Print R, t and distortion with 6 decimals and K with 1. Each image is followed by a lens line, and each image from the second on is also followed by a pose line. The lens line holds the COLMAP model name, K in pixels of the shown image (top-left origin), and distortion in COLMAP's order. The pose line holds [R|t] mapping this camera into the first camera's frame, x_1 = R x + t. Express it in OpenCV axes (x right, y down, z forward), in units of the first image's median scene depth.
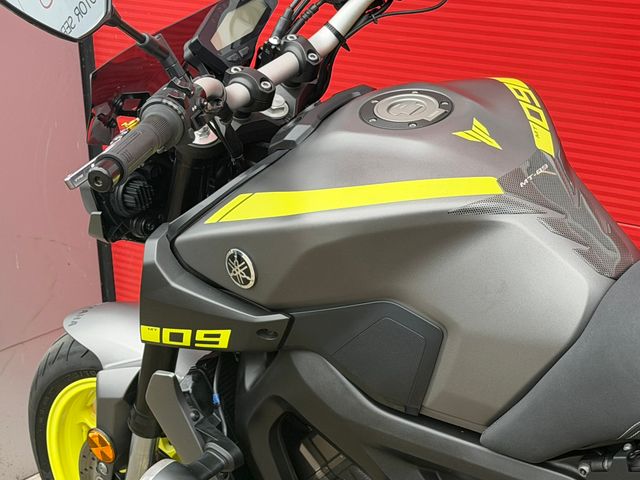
lens RADIAL K [[1585.6, 0, 320.4], [0, 1585.6, 239.9], [0, 0, 1]] dist [0.160376, 0.000000]
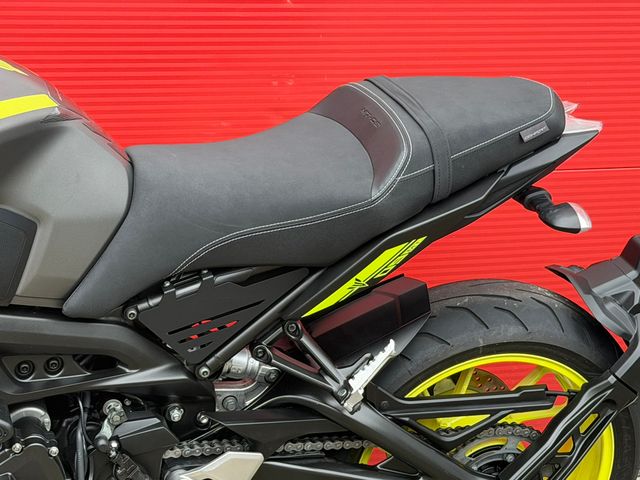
lens RADIAL K [[1585.6, 0, 319.3], [0, 1585.6, 239.6], [0, 0, 1]] dist [0.160376, 0.000000]
pose [[0.538846, -0.143422, 0.830105, -0.799627], [0.210434, 0.977077, 0.032216, 0.074039], [-0.815697, 0.157323, 0.556675, 0.146063]]
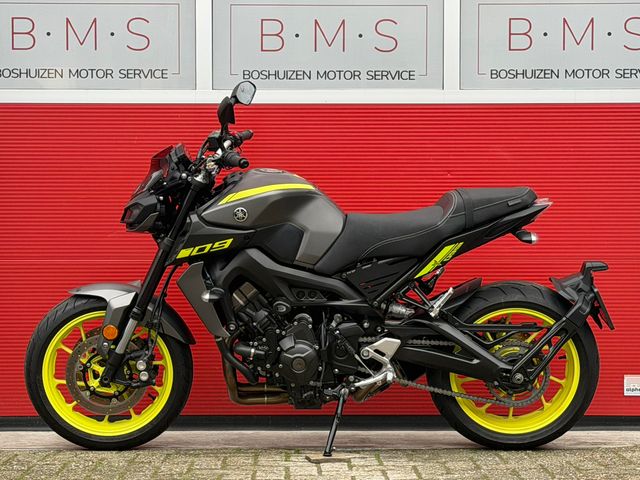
lens RADIAL K [[1585.6, 0, 320.0], [0, 1585.6, 240.0], [0, 0, 1]] dist [0.160376, 0.000000]
pose [[0.768999, 0.042817, 0.637815, -1.861331], [0.168516, 0.948883, -0.266876, 0.897360], [-0.616639, 0.312709, 0.722475, -1.258199]]
